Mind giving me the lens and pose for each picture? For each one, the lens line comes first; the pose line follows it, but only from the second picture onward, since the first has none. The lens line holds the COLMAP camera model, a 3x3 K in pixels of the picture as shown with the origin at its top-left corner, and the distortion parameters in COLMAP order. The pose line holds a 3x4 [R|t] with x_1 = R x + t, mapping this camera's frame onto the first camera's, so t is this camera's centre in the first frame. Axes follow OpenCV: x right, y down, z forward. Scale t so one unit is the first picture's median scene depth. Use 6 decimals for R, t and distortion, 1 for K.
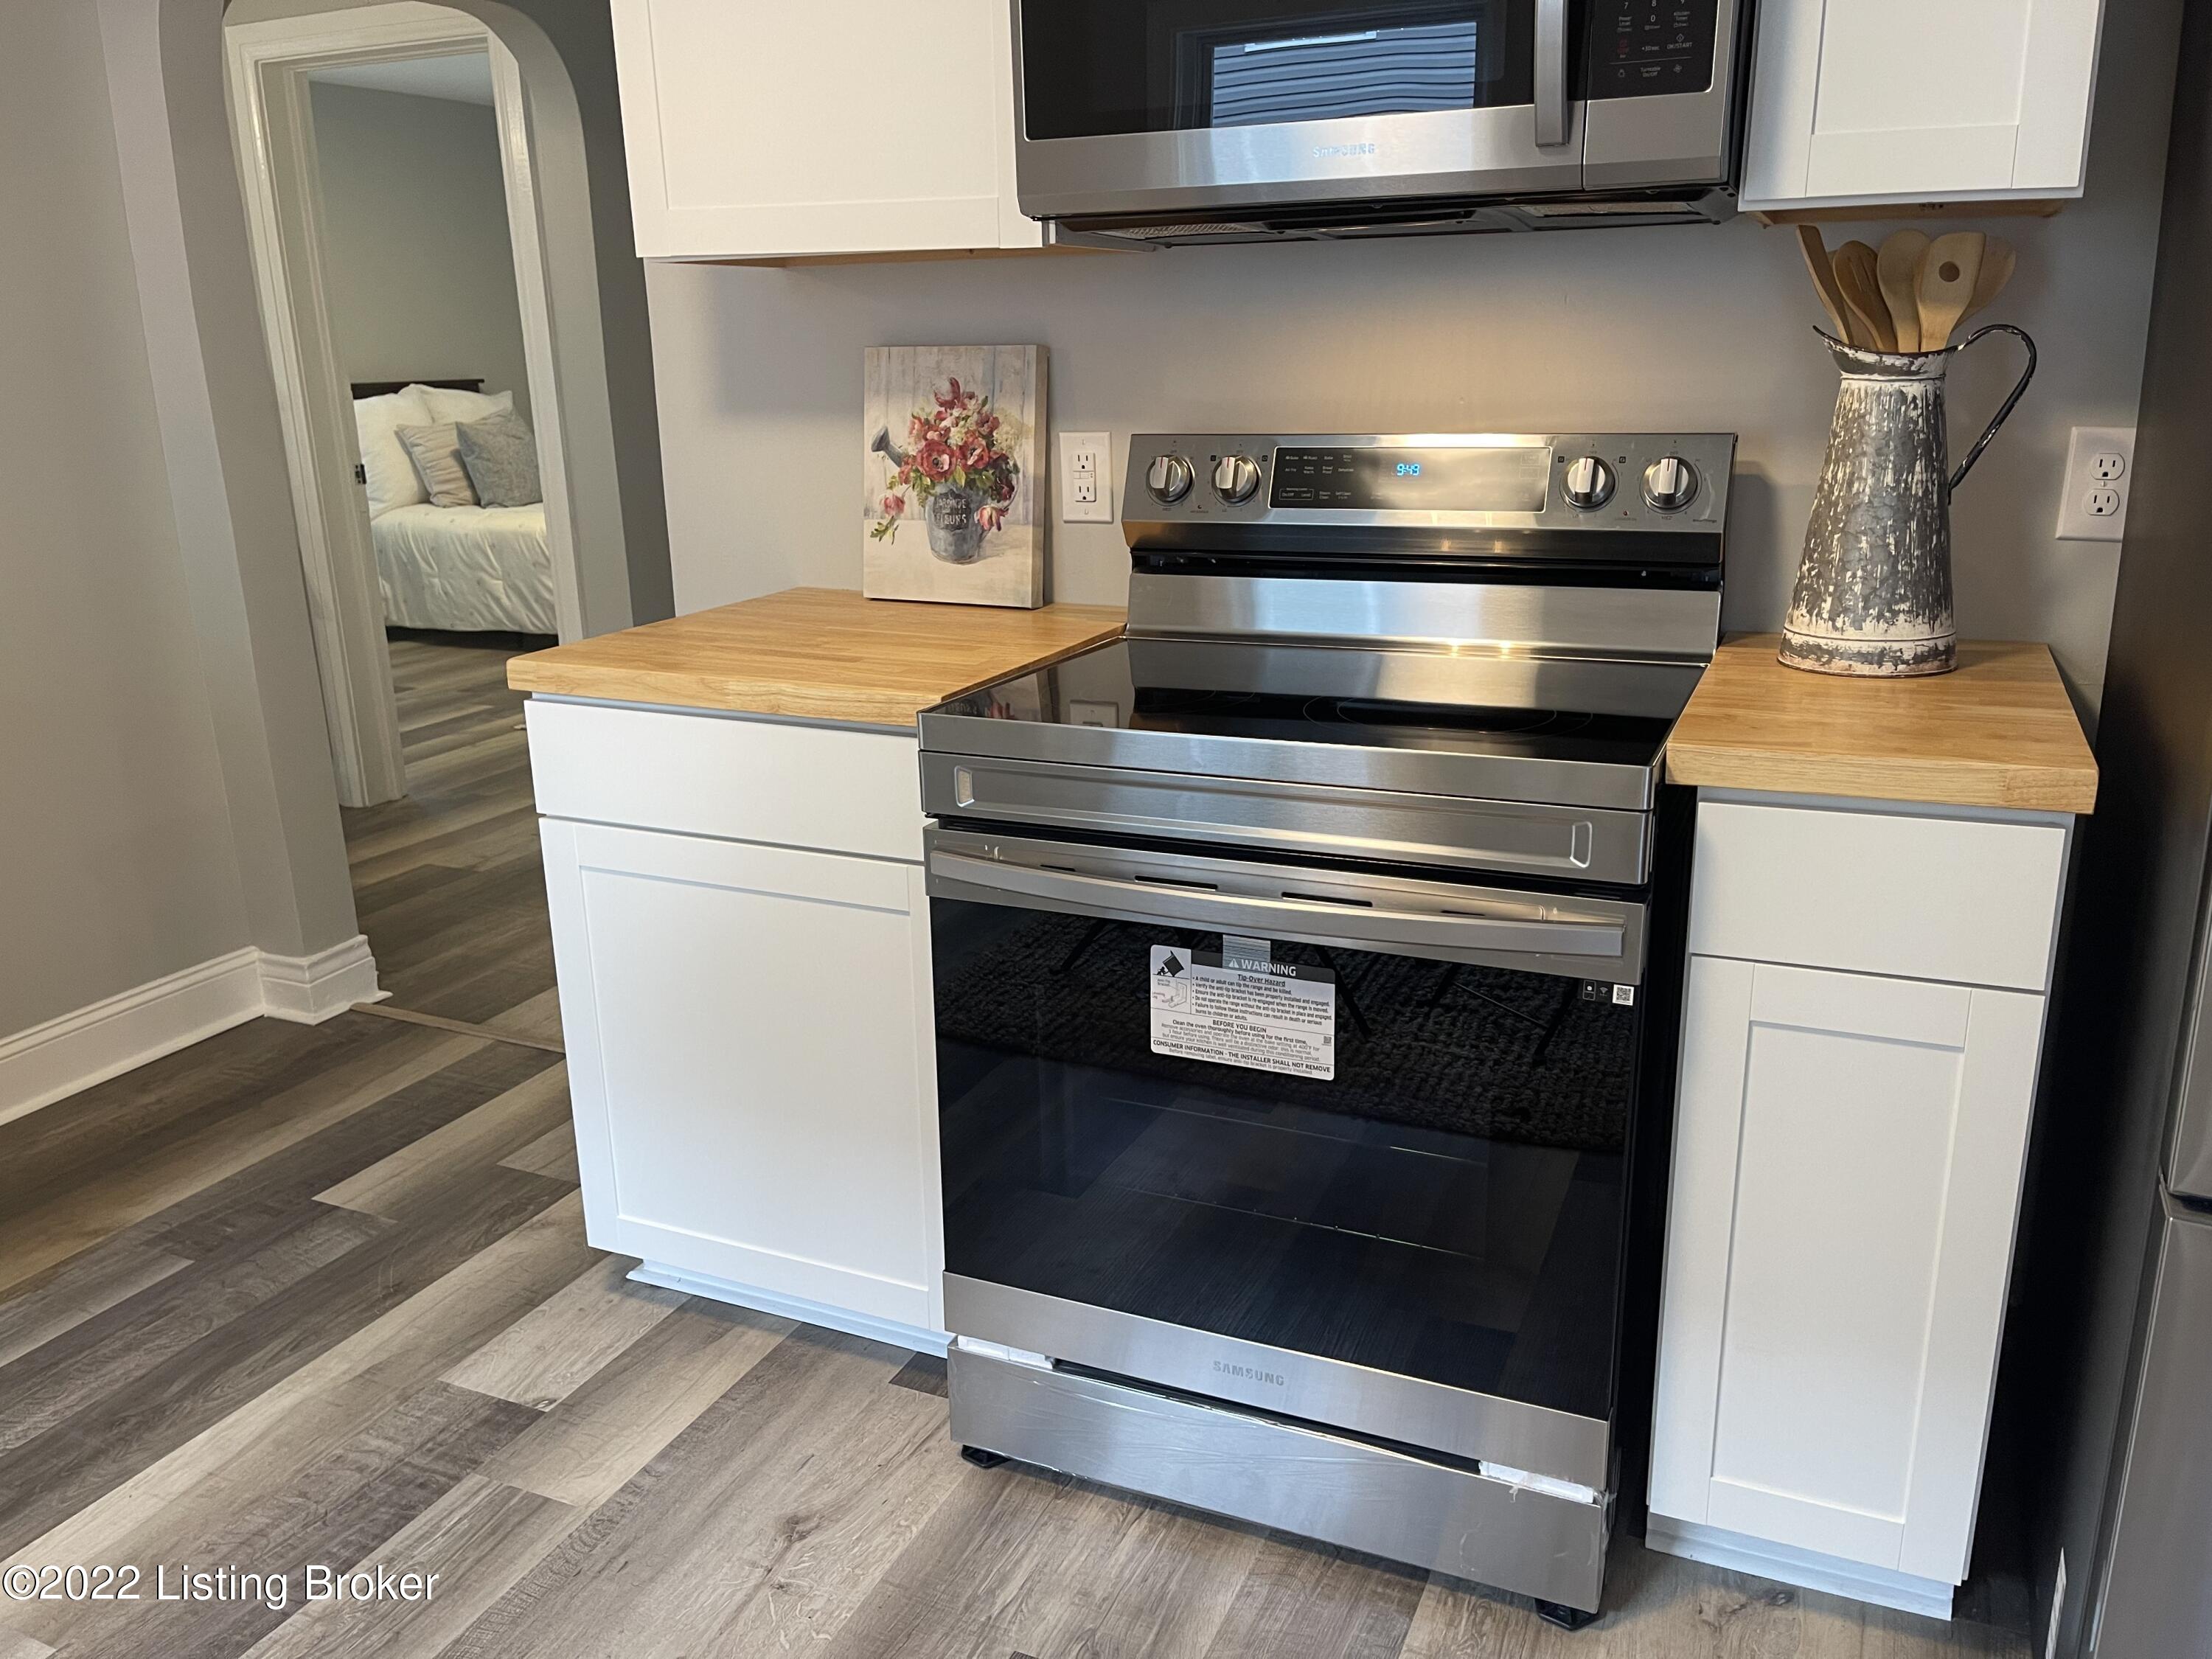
lens RADIAL K [[1705.6, 0, 1128.3], [0, 1705.6, 848.9], [0, 0, 1]] dist [0.065872, -0.088955]
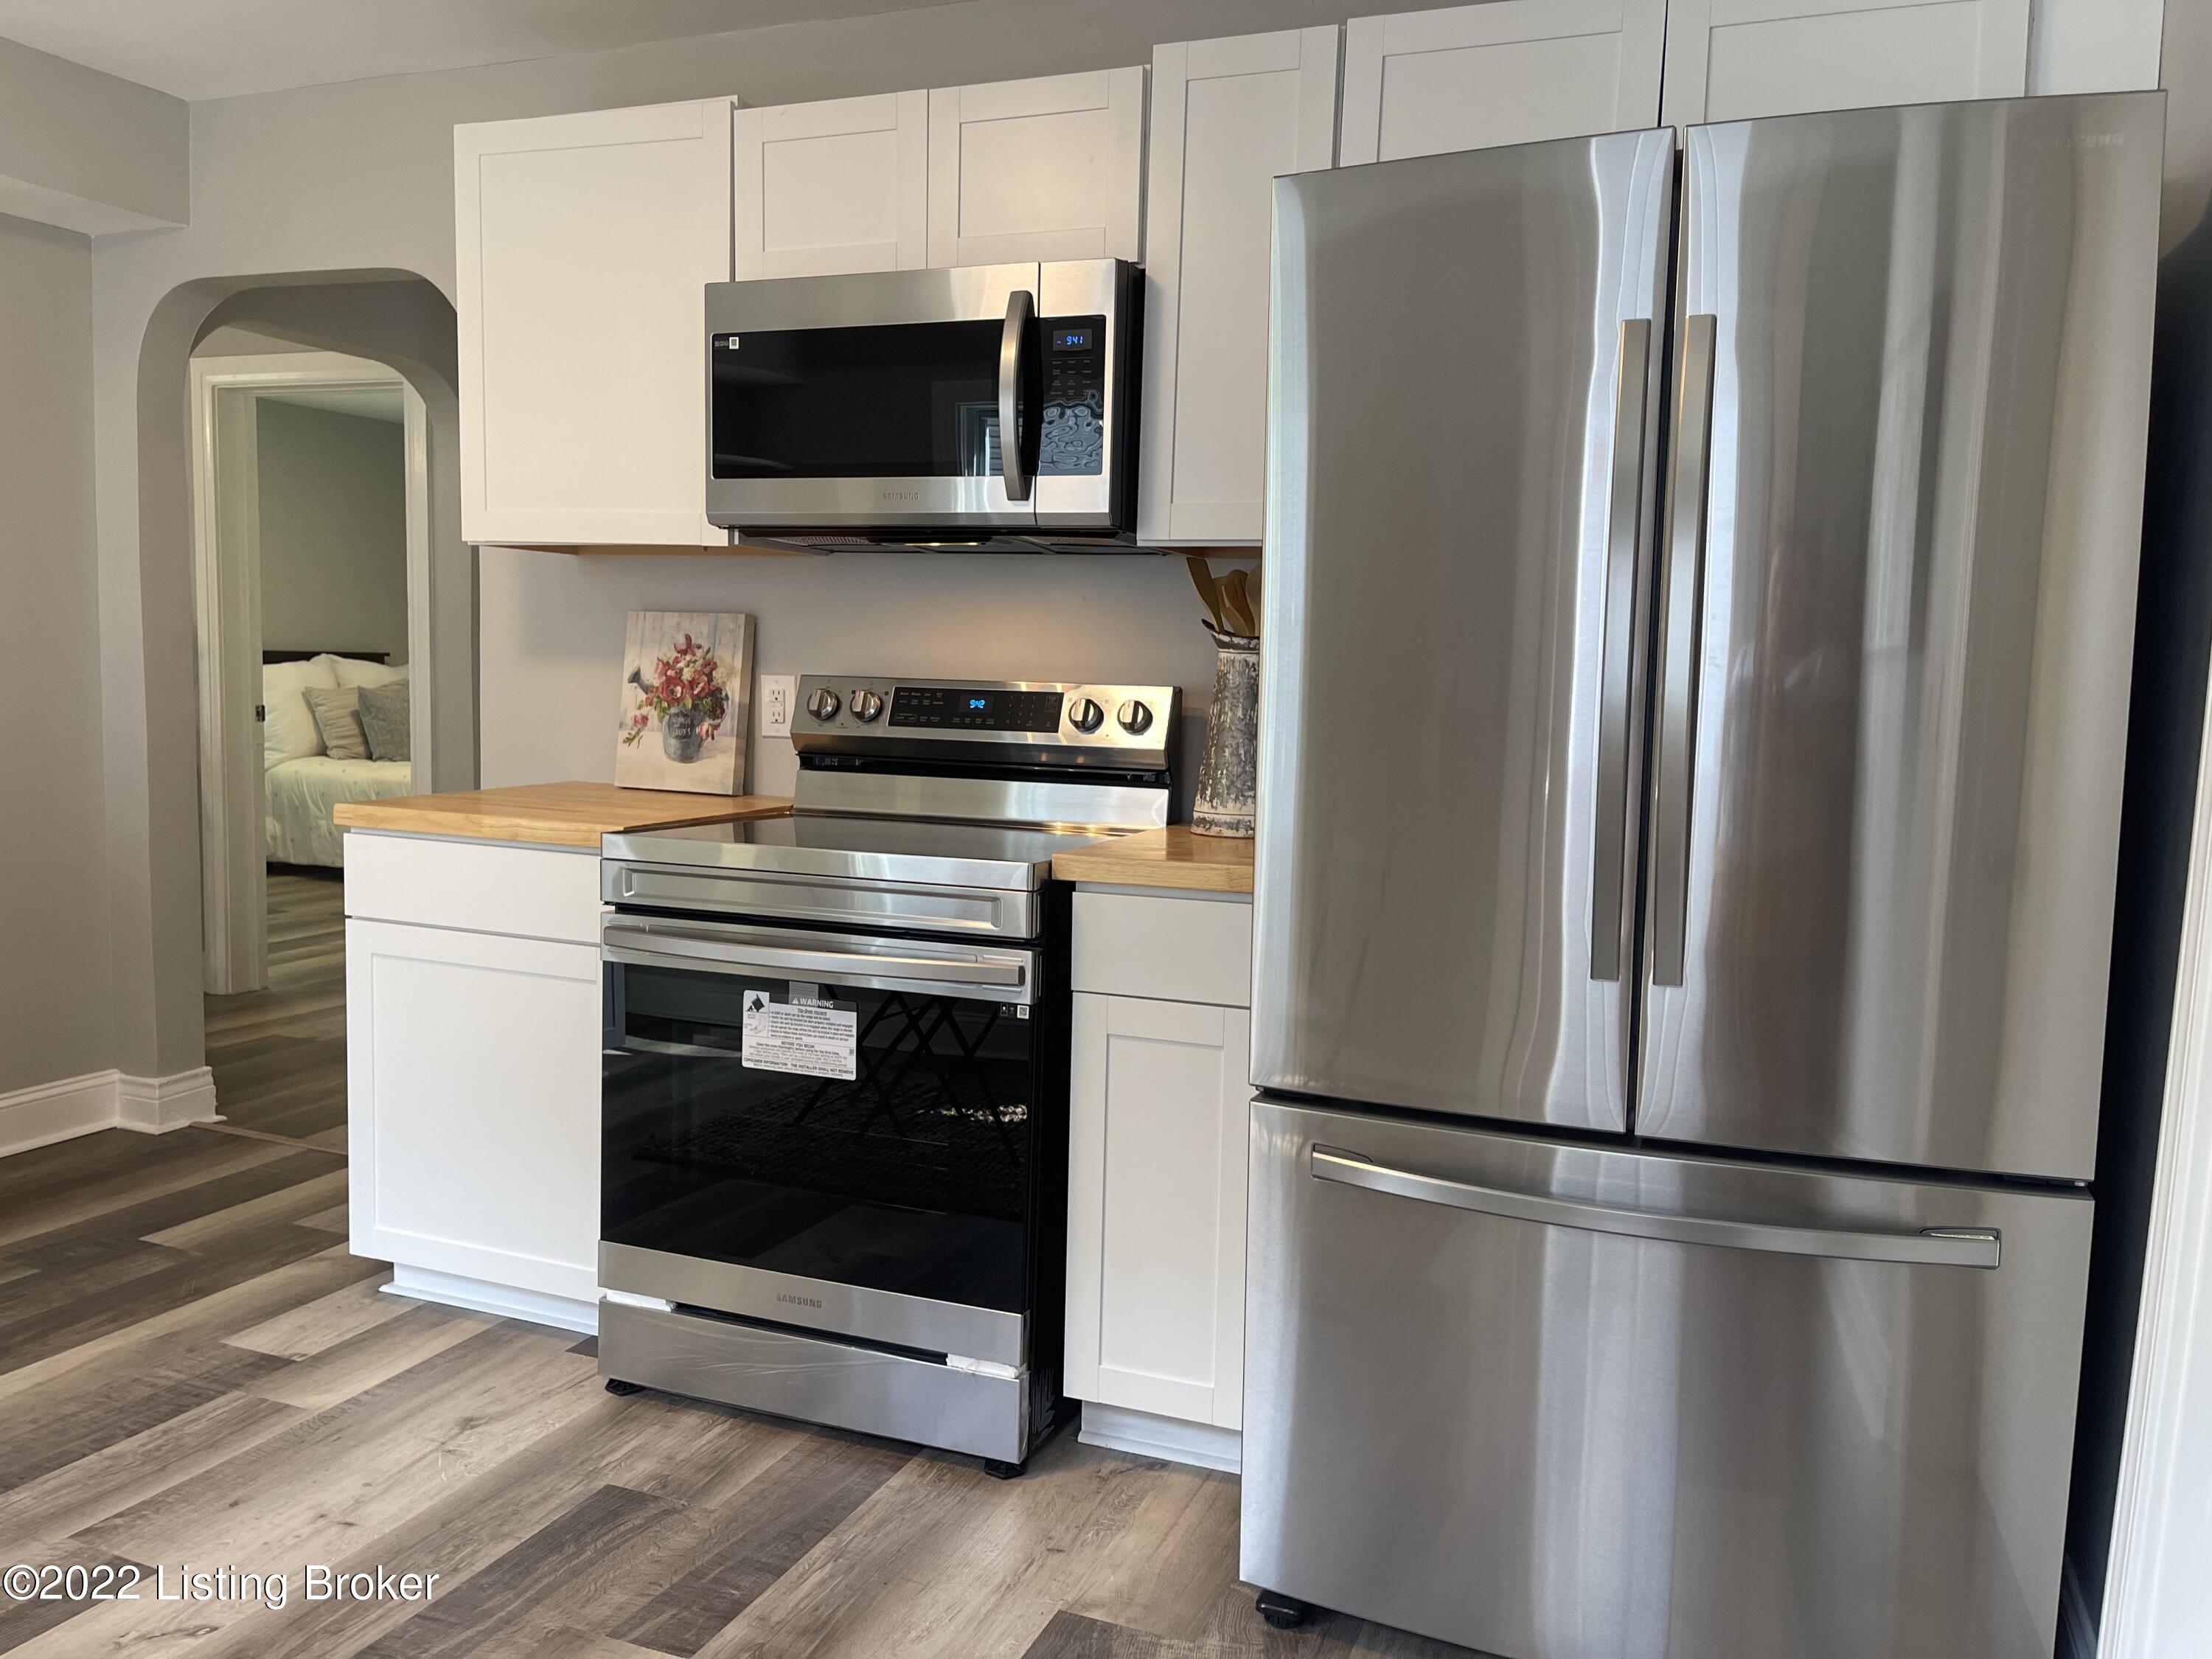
lens RADIAL K [[1709.8, 0, 1125.9], [0, 1709.8, 844.7], [0, 0, 1]] dist [0.071652, -0.107455]
pose [[0.998026, 0.041871, 0.046799, 0.200239], [-0.032576, 0.982350, -0.184194, 0.145554], [-0.053685, 0.182306, 0.981775, -0.380006]]
